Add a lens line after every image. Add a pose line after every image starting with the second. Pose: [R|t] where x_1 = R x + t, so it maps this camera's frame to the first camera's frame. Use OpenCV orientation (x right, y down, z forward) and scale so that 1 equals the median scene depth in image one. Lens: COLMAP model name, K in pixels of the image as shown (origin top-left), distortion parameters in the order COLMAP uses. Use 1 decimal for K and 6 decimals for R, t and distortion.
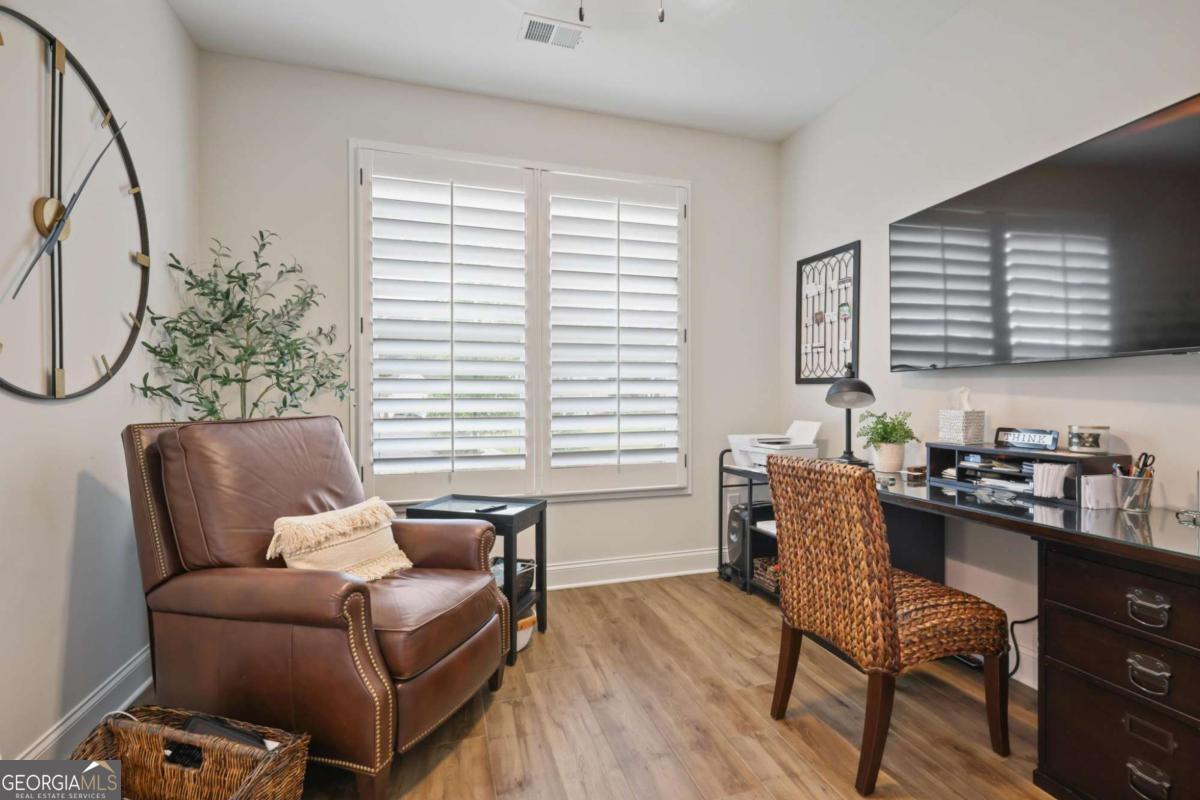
lens RADIAL K [[546.5, 0, 604.9], [0, 546.5, 391.6], [0, 0, 1]] dist [-0.000165, 0.000568]
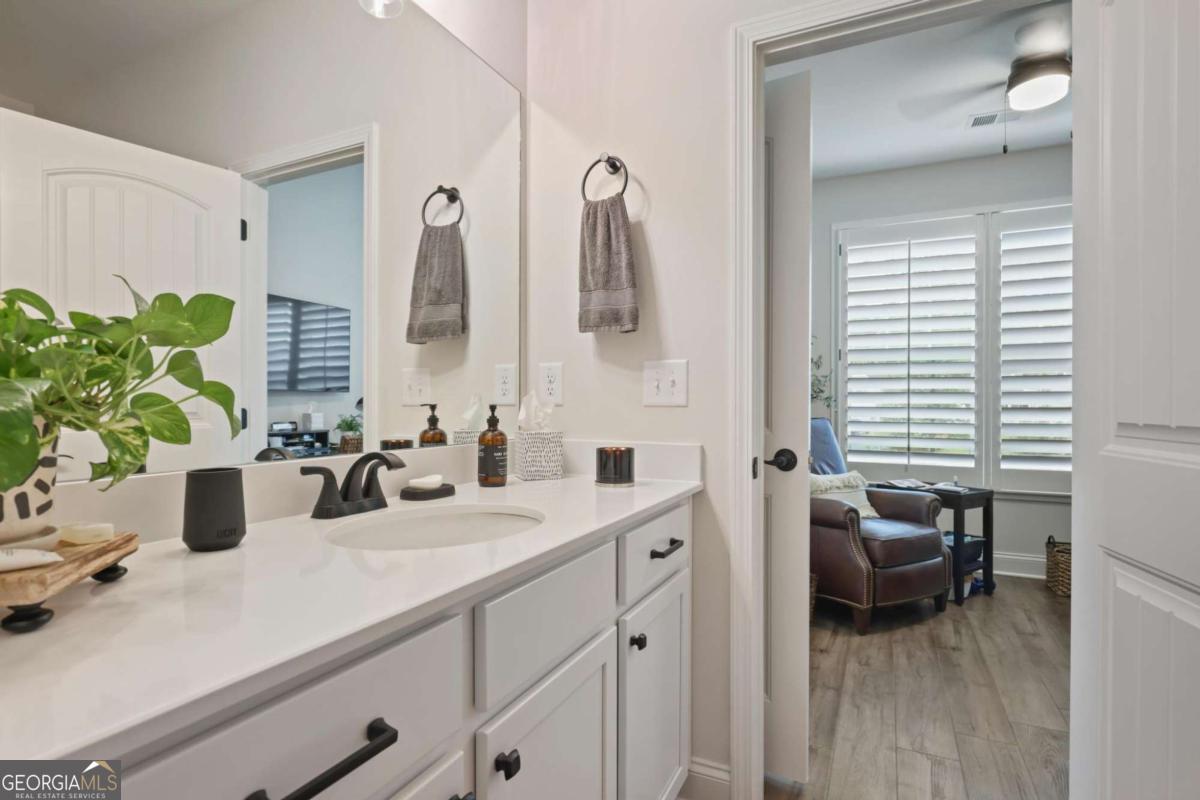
lens RADIAL K [[604.0, 0, 603.5], [0, 604.0, 398.3], [0, 0, 1]] dist [0.001322, -0.000521]
pose [[0.737734, 0.003103, -0.675084, 0.212148], [-0.002764, 0.999995, 0.001576, -0.013347], [0.675086, 0.000703, 0.737739, -0.753593]]
